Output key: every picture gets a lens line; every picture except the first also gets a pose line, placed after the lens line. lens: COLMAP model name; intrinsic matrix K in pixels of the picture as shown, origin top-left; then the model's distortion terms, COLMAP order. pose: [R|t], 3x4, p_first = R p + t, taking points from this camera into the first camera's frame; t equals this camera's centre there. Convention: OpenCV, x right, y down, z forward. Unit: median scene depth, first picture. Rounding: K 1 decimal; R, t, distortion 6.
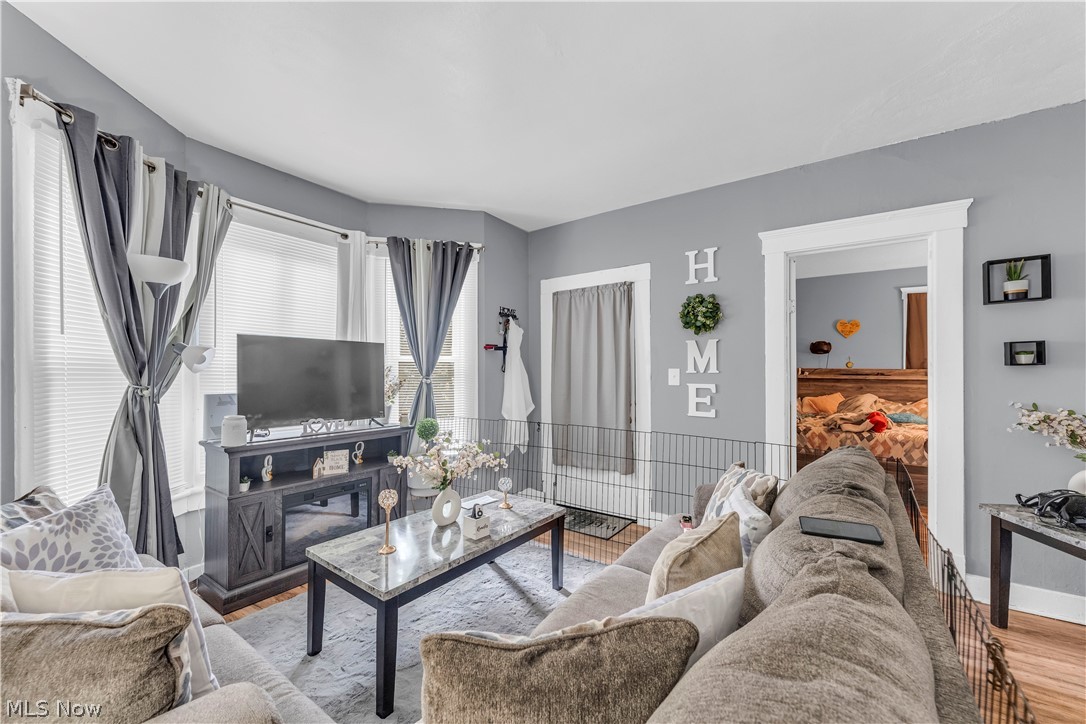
lens RADIAL K [[441.8, 0, 537.1], [0, 441.8, 366.1], [0, 0, 1]] dist [0.002069, -0.000643]
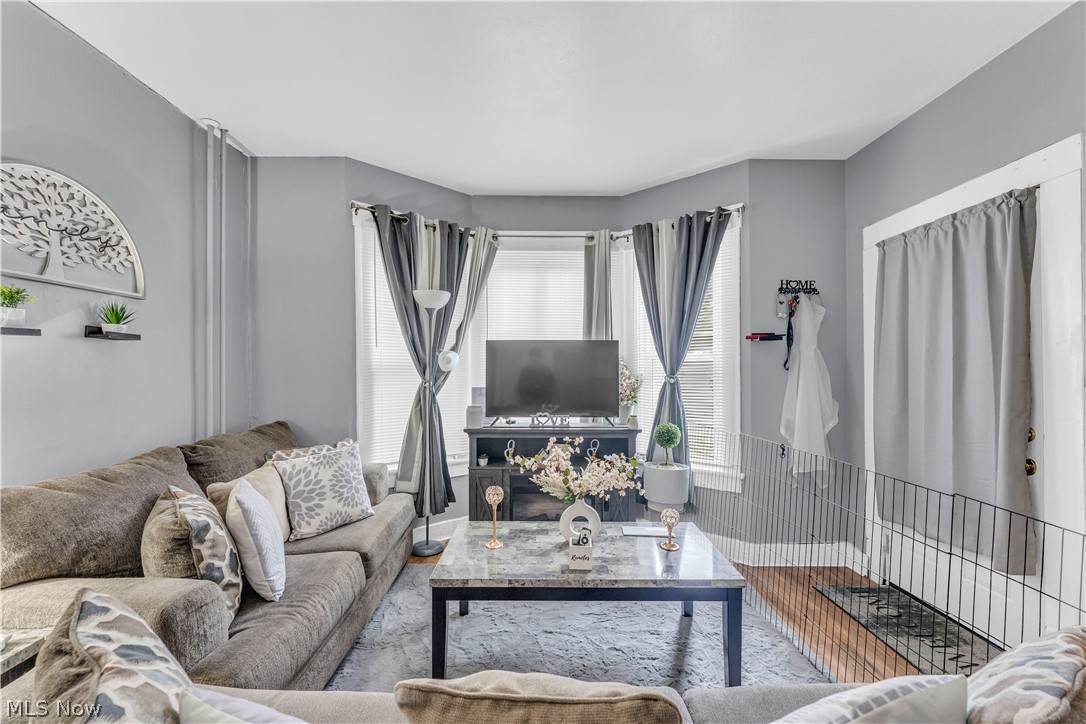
lens RADIAL K [[441.8, 0, 538.3], [0, 441.8, 368.7], [0, 0, 1]] dist [0.002069, -0.000643]
pose [[0.579299, -0.001159, -0.815114, 0.332552], [0.011800, 0.999906, 0.006964, 0.001535], [0.815030, -0.013652, 0.579259, 0.299118]]
